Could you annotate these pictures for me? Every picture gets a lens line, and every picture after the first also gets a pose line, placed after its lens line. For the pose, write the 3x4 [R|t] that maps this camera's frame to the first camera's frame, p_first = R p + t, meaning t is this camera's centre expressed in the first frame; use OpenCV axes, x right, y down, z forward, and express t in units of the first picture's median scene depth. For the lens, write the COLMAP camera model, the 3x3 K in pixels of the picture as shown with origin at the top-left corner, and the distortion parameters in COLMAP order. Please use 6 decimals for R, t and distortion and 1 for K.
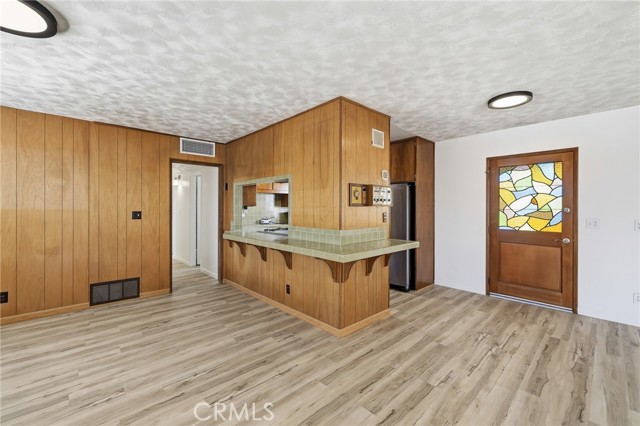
lens RADIAL K [[272.0, 0, 317.5], [0, 272.0, 209.0], [0, 0, 1]] dist [-0.004289, 0.000814]
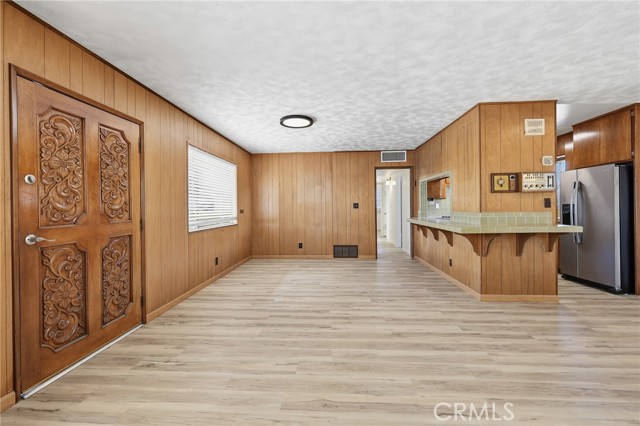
lens RADIAL K [[272.0, 0, 316.4], [0, 272.0, 207.6], [0, 0, 1]] dist [-0.004289, 0.000814]
pose [[0.691537, -0.009686, -0.722276, 0.425925], [0.012332, 0.999923, -0.001602, 0.043931], [0.722236, -0.007799, 0.691603, -0.347659]]
